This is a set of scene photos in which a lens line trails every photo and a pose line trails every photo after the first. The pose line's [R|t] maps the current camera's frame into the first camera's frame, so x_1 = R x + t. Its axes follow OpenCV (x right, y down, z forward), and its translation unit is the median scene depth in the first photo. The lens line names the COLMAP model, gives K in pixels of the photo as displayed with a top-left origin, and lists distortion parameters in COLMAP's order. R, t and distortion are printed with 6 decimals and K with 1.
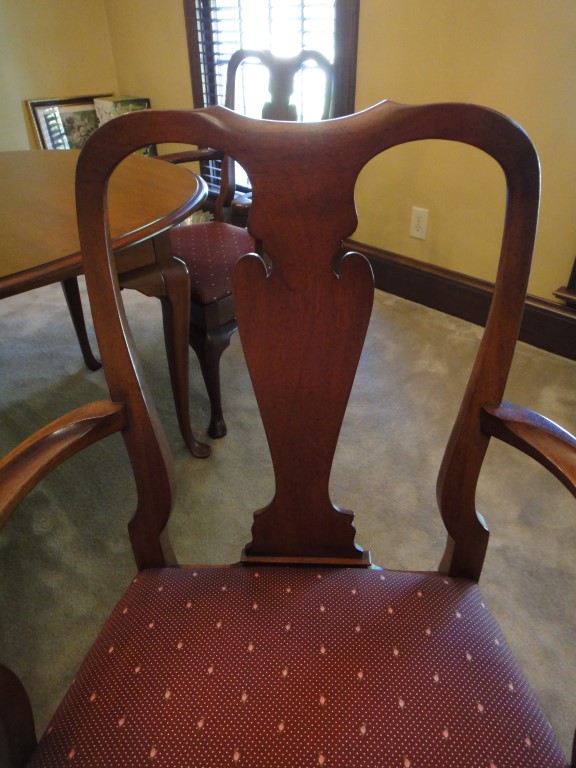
lens RADIAL K [[542.7, 0, 292.5], [0, 542.7, 390.4], [0, 0, 1]] dist [-0.003741, 0.005380]
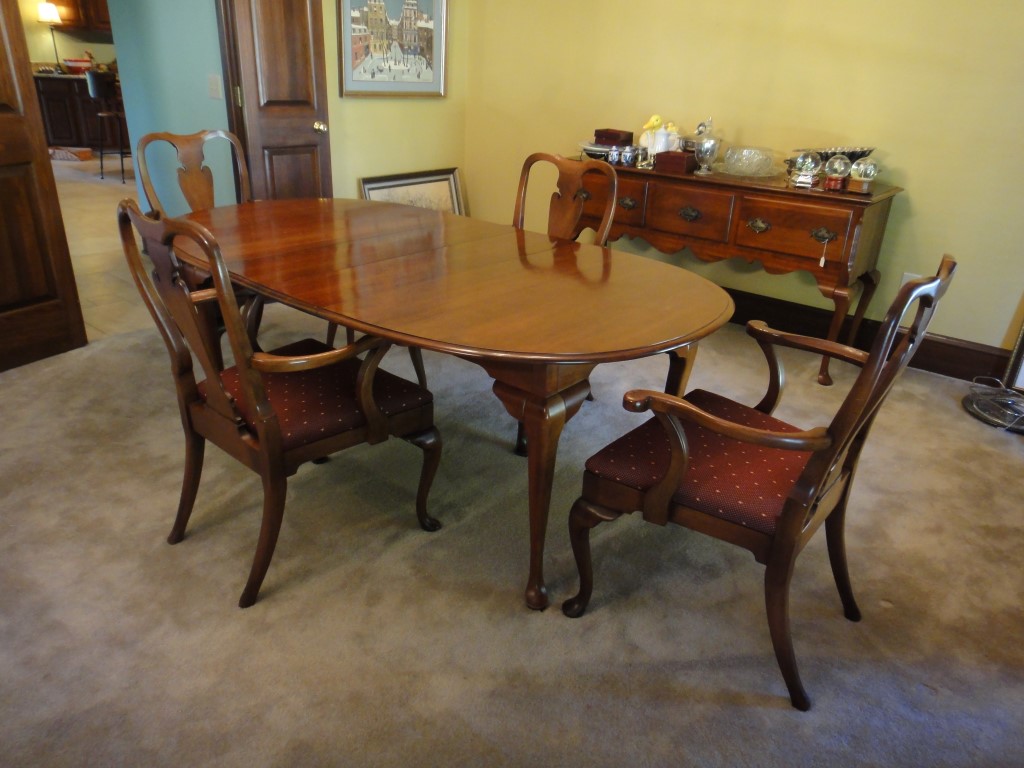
lens RADIAL K [[723.6, 0, 514.3], [0, 723.6, 377.9], [0, 0, 1]] dist [-0.003741, 0.005380]
pose [[0.103682, 0.411722, -0.905392, 0.555845], [-0.587619, 0.759800, 0.278223, -0.350462], [0.802468, 0.503179, 0.320713, 0.289079]]
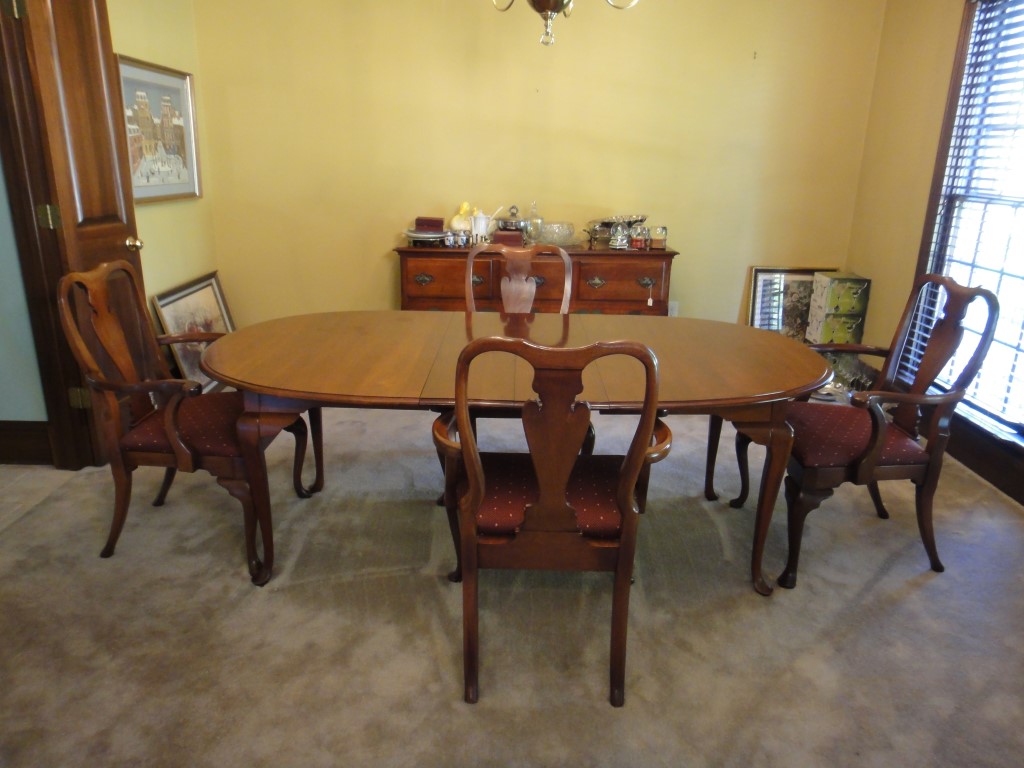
lens RADIAL K [[723.6, 0, 511.9], [0, 723.6, 376.2], [0, 0, 1]] dist [-0.003741, 0.005380]
pose [[0.721153, 0.227544, -0.654341, 0.245175], [-0.407141, 0.903399, -0.134560, 0.092624], [0.560513, 0.363448, 0.744131, -0.415832]]
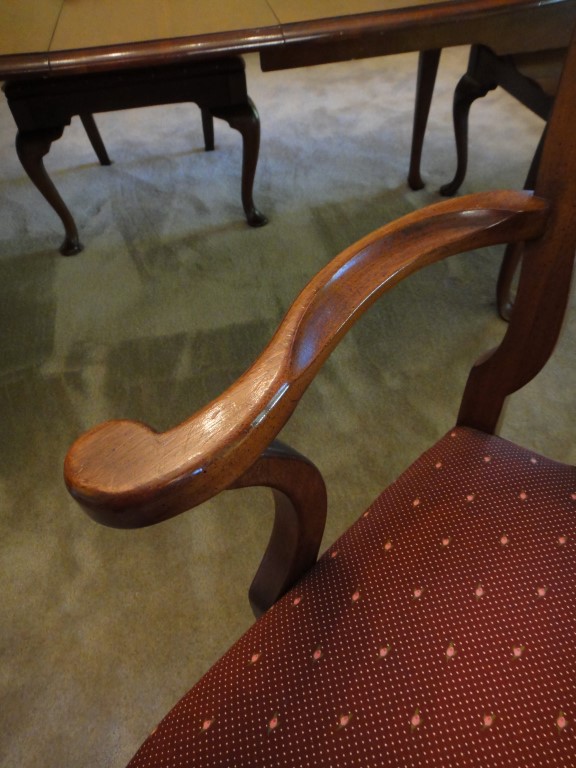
lens RADIAL K [[542.7, 0, 290.7], [0, 542.7, 386.7], [0, 0, 1]] dist [-0.003741, 0.005380]
pose [[0.844718, 0.380687, -0.376203, -0.069760], [-0.271415, 0.910511, 0.311935, 0.032152], [0.461286, -0.161390, 0.872450, 0.063237]]
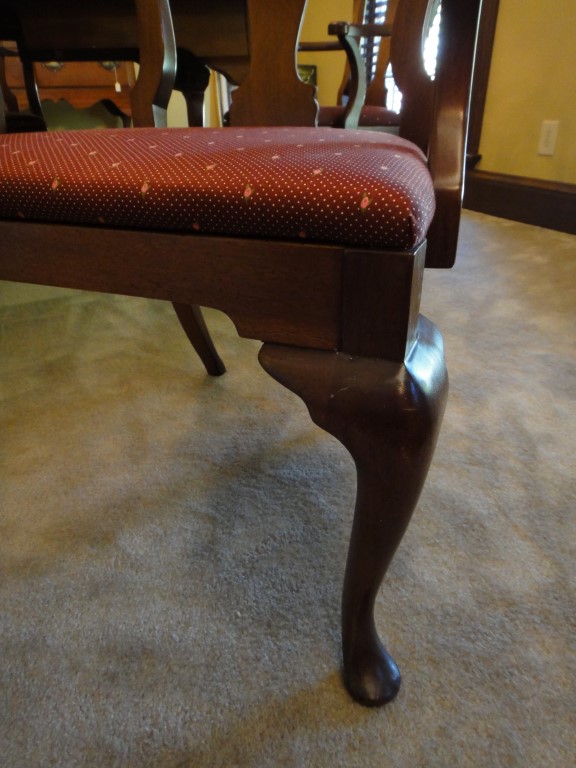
lens RADIAL K [[542.7, 0, 292.7], [0, 542.7, 393.3], [0, 0, 1]] dist [-0.003741, 0.005380]
pose [[0.947606, 0.151297, -0.281339, 0.148178], [-0.175548, 0.982457, -0.062942, 0.286228], [0.266881, 0.109033, 0.957542, 0.009912]]
